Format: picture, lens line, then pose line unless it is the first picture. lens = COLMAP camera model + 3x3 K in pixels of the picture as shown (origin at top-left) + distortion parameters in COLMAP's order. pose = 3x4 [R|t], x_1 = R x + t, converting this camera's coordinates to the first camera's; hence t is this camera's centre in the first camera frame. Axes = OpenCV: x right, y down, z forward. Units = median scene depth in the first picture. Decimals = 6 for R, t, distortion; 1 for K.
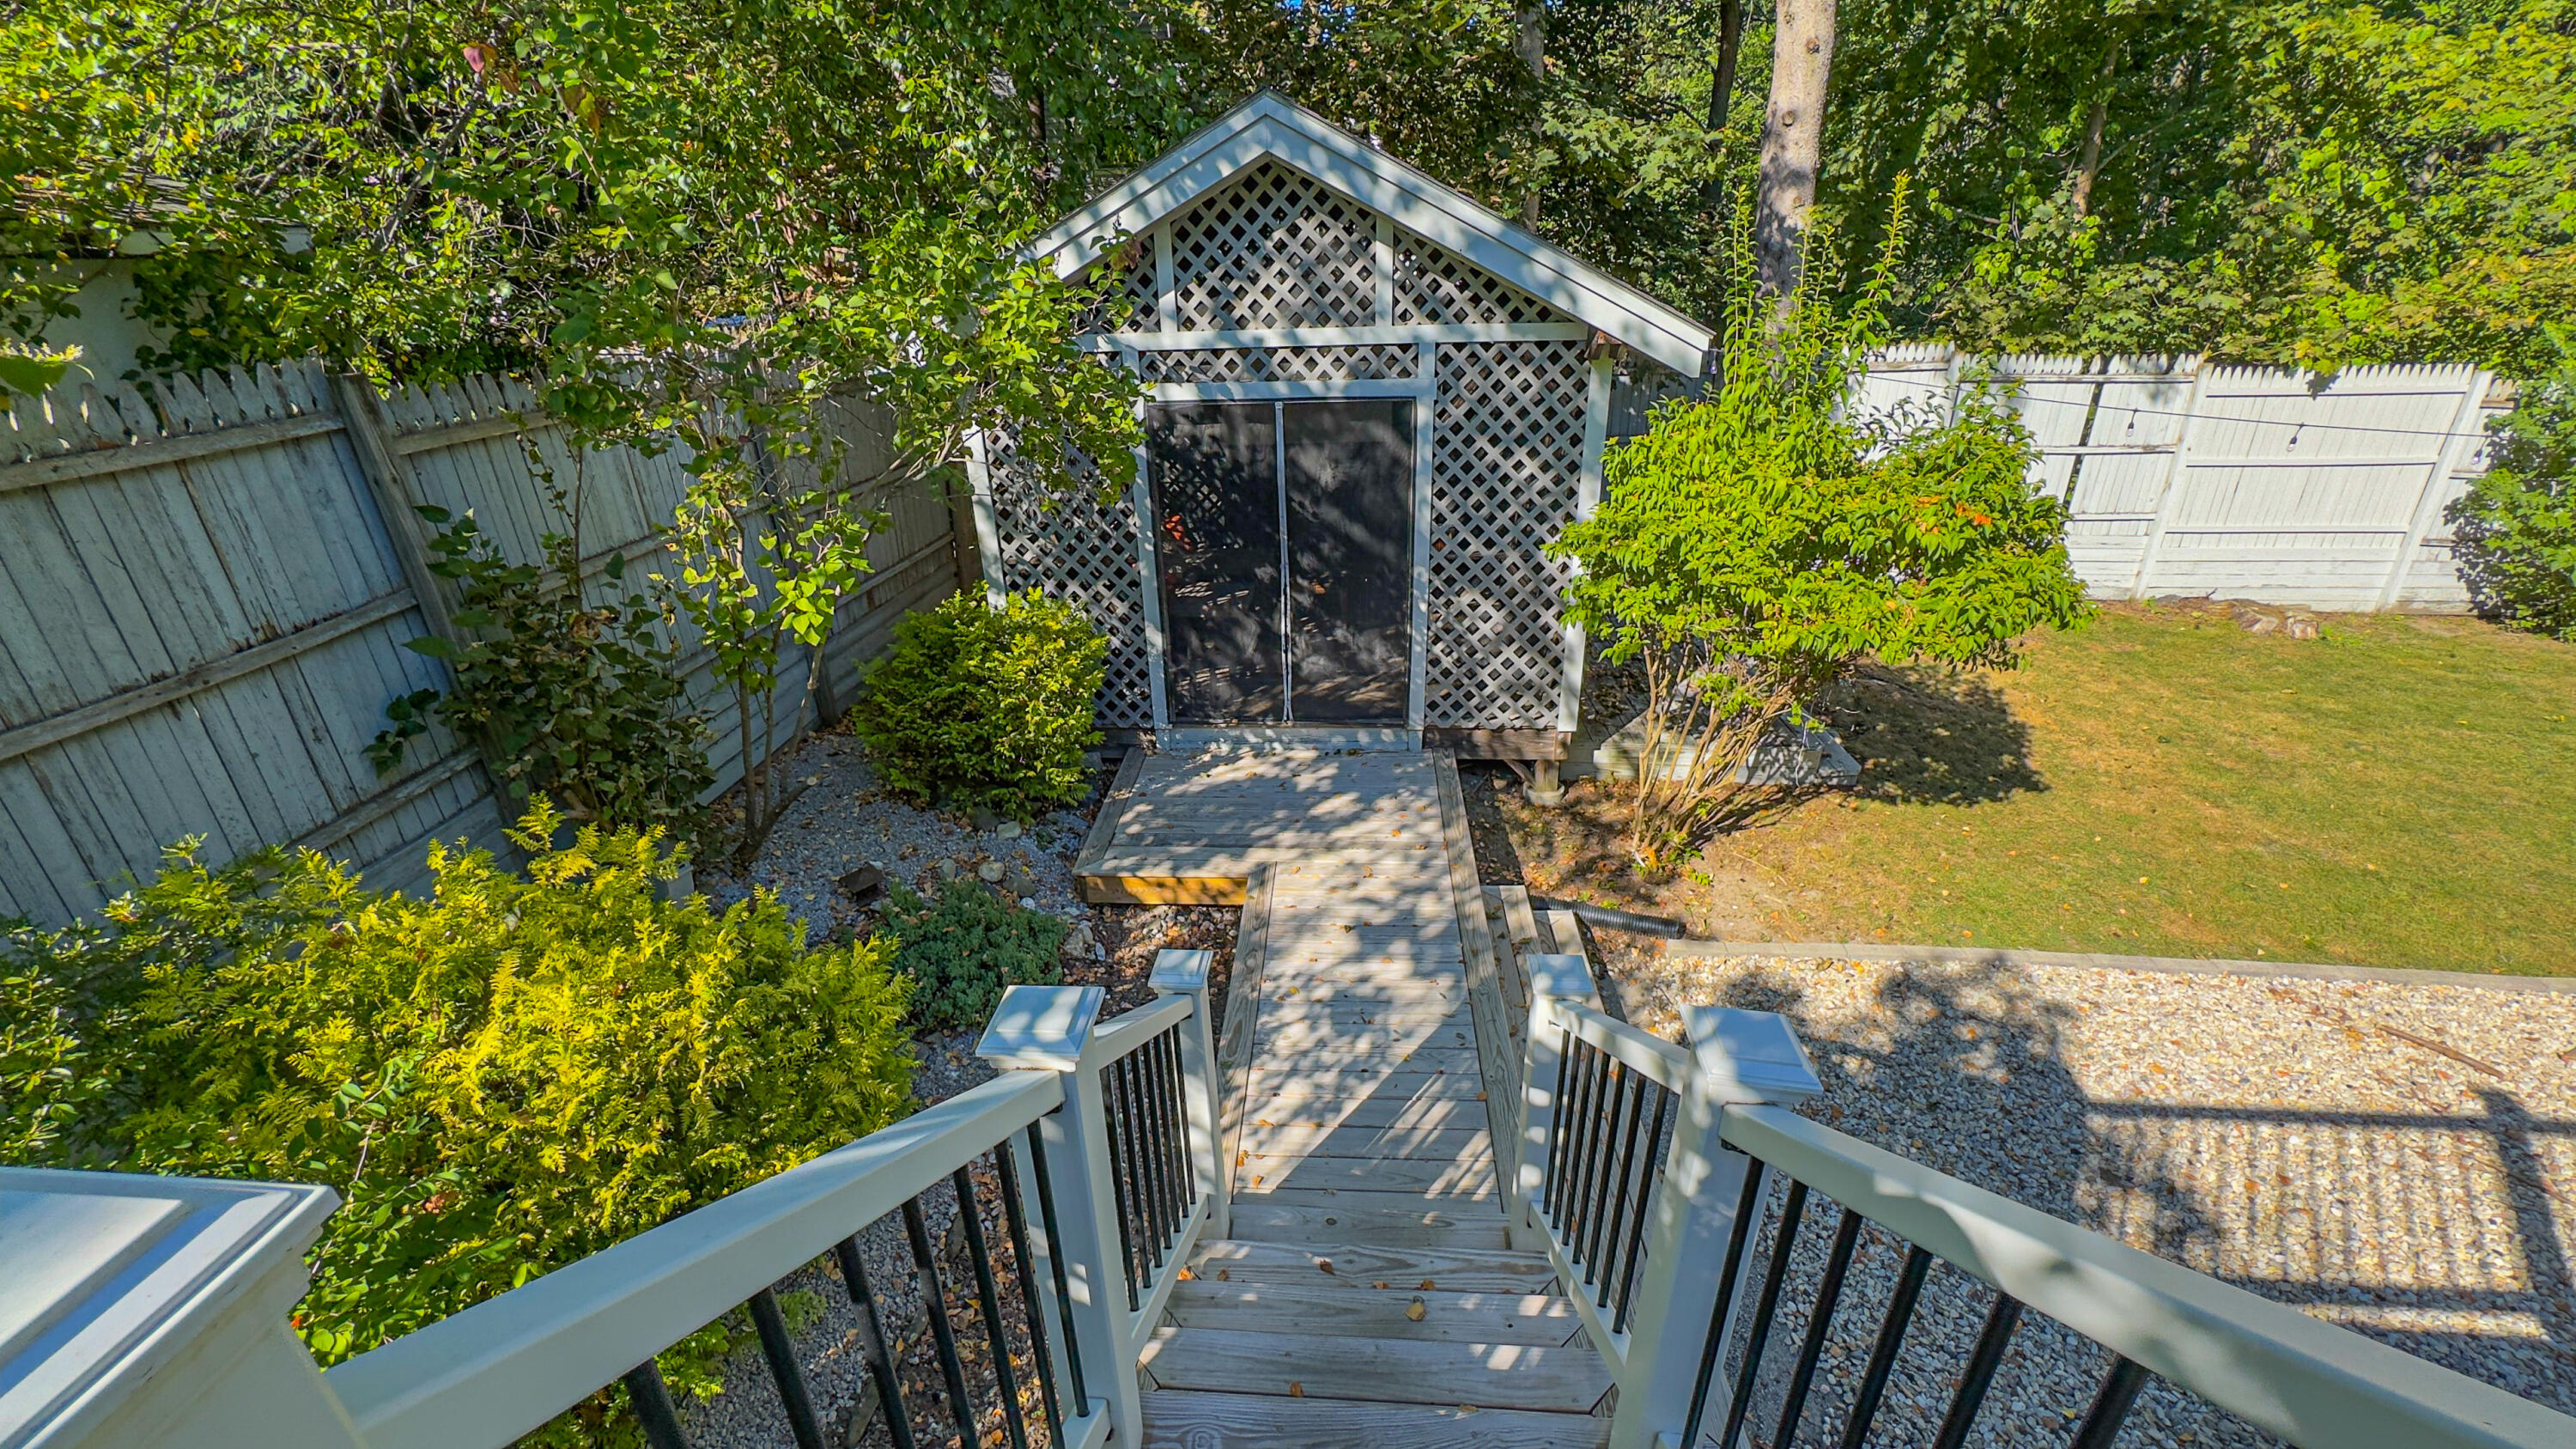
lens RADIAL K [[1057.5, 0, 1293.3], [0, 1057.5, 742.4], [0, 0, 1]] dist [-0.000555, 0.000261]
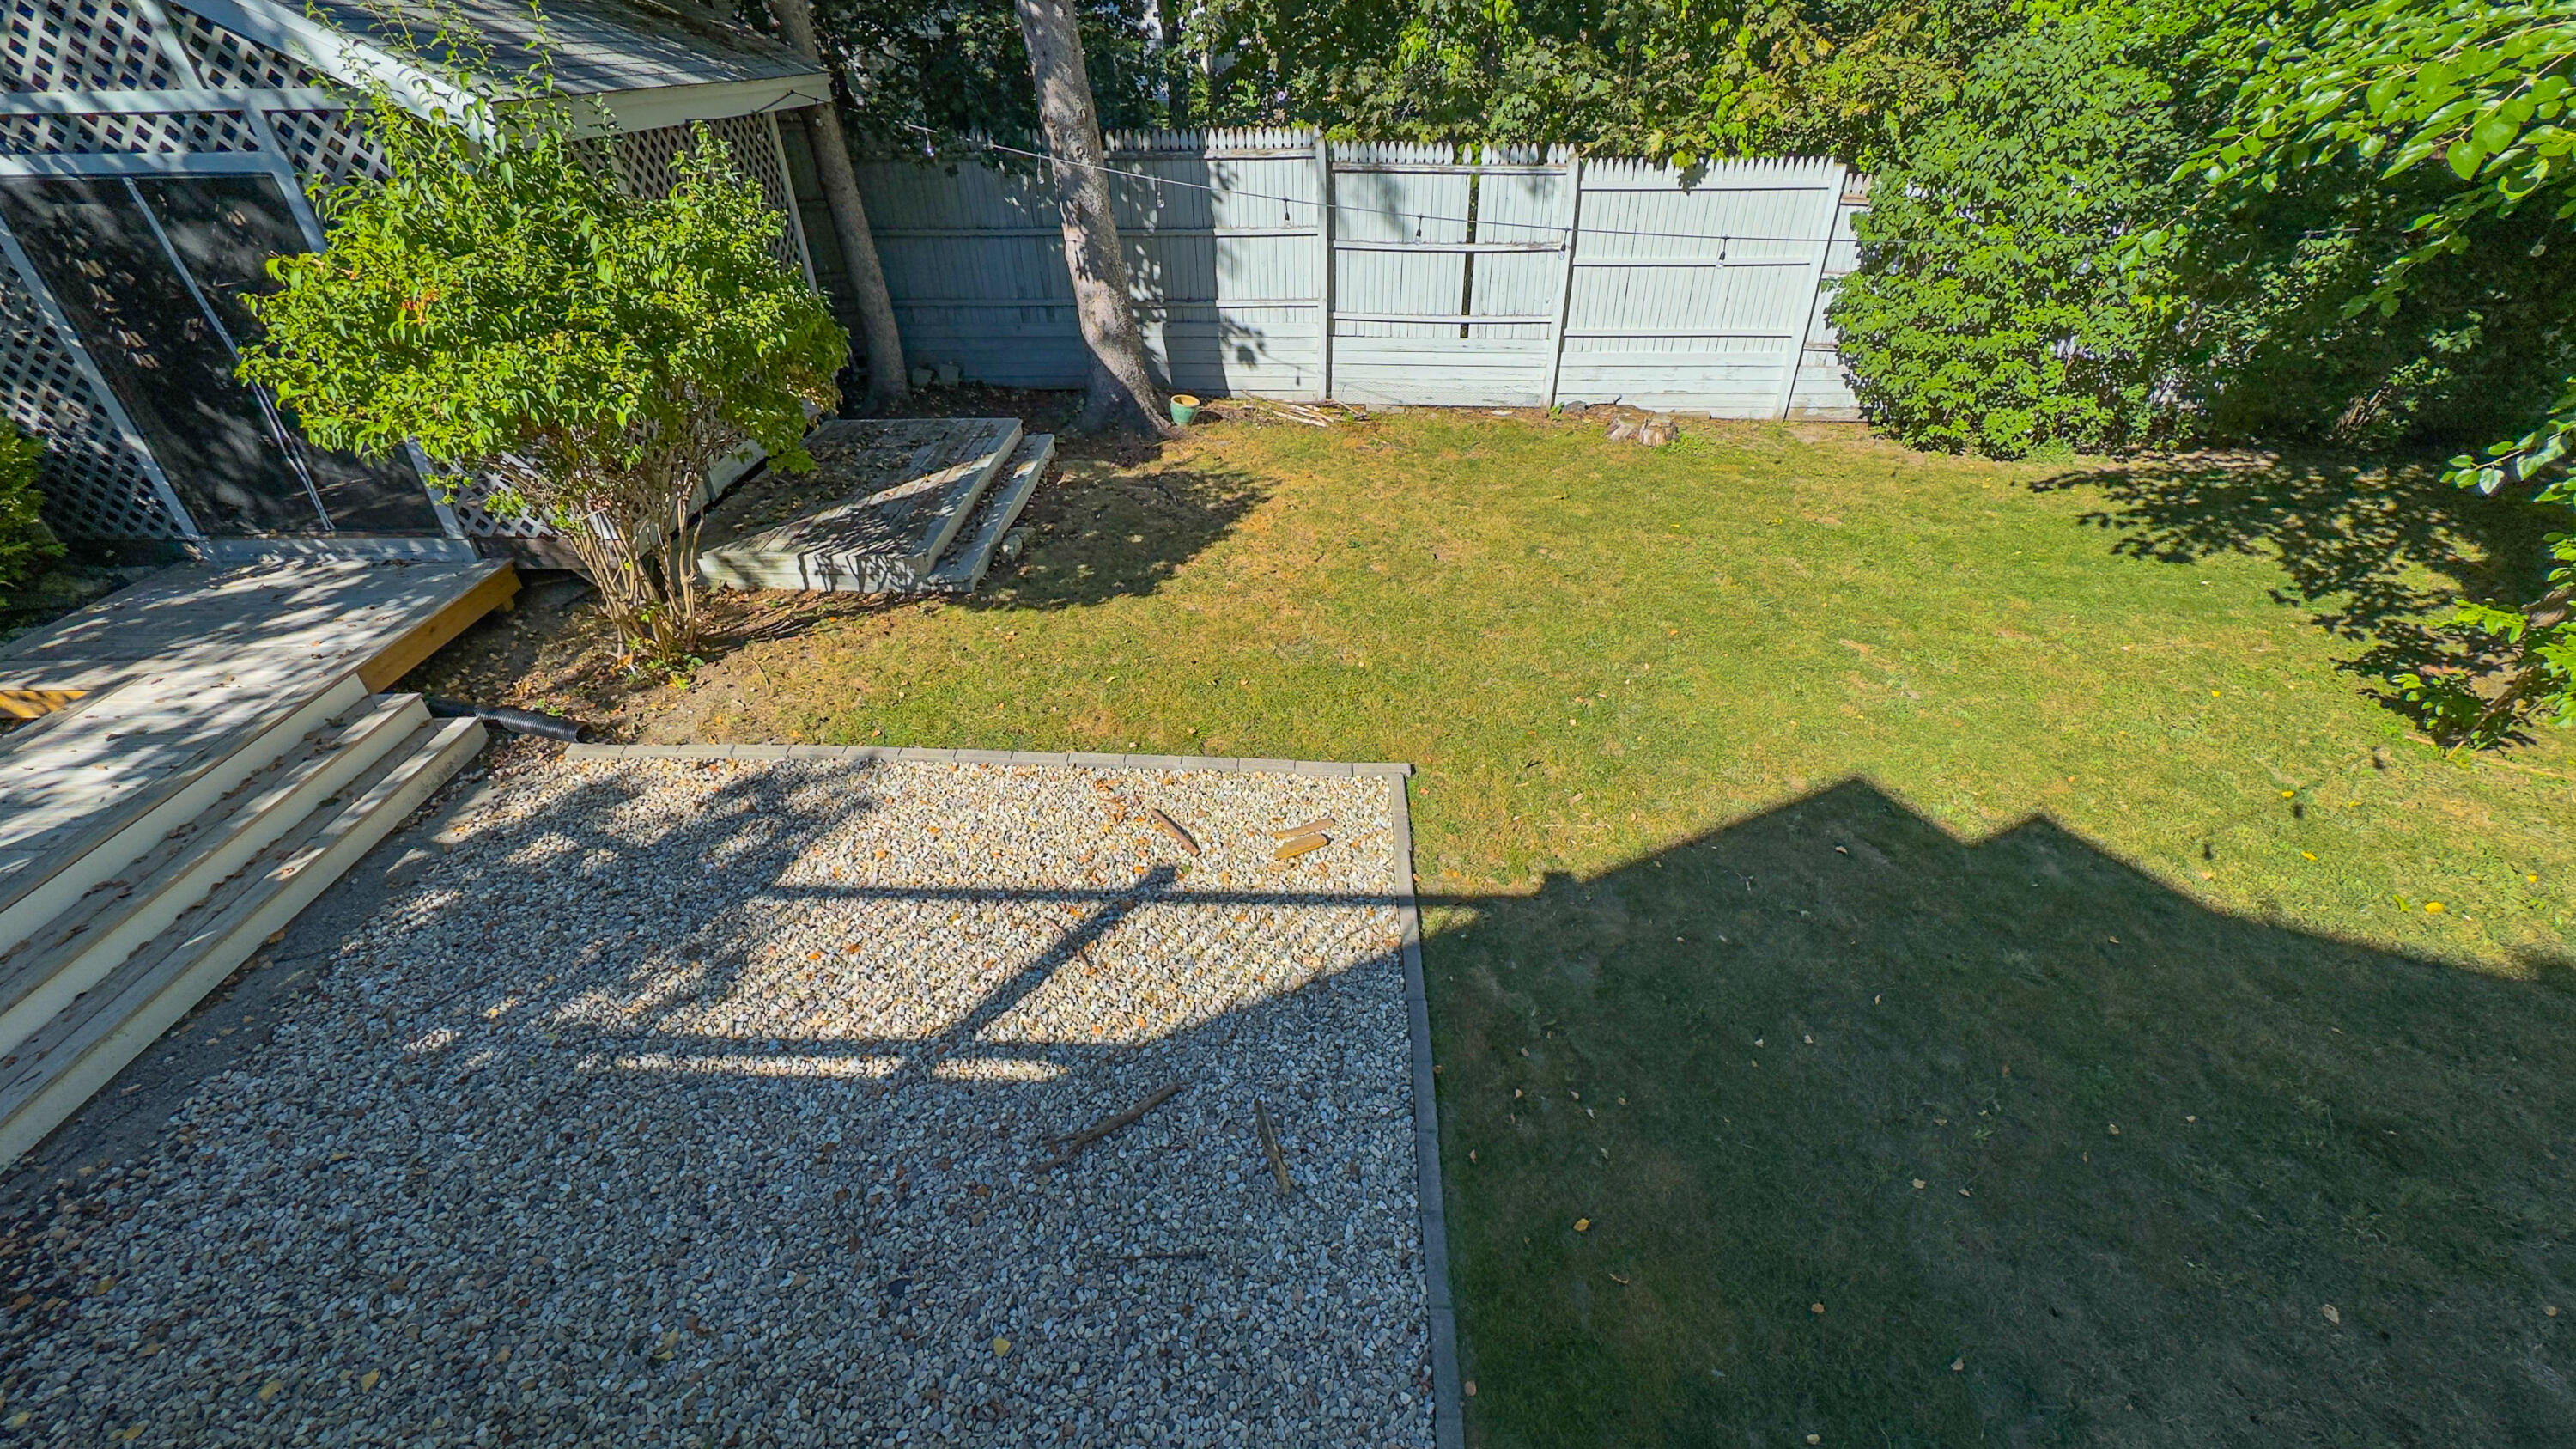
lens RADIAL K [[1057.5, 0, 1293.4], [0, 1057.5, 725.1], [0, 0, 1]] dist [-0.000555, 0.000261]
pose [[0.998551, -0.016589, 0.051190, 0.939895], [0.008831, 0.988915, 0.148217, 0.022793], [-0.053082, -0.147550, 0.987629, -0.036330]]
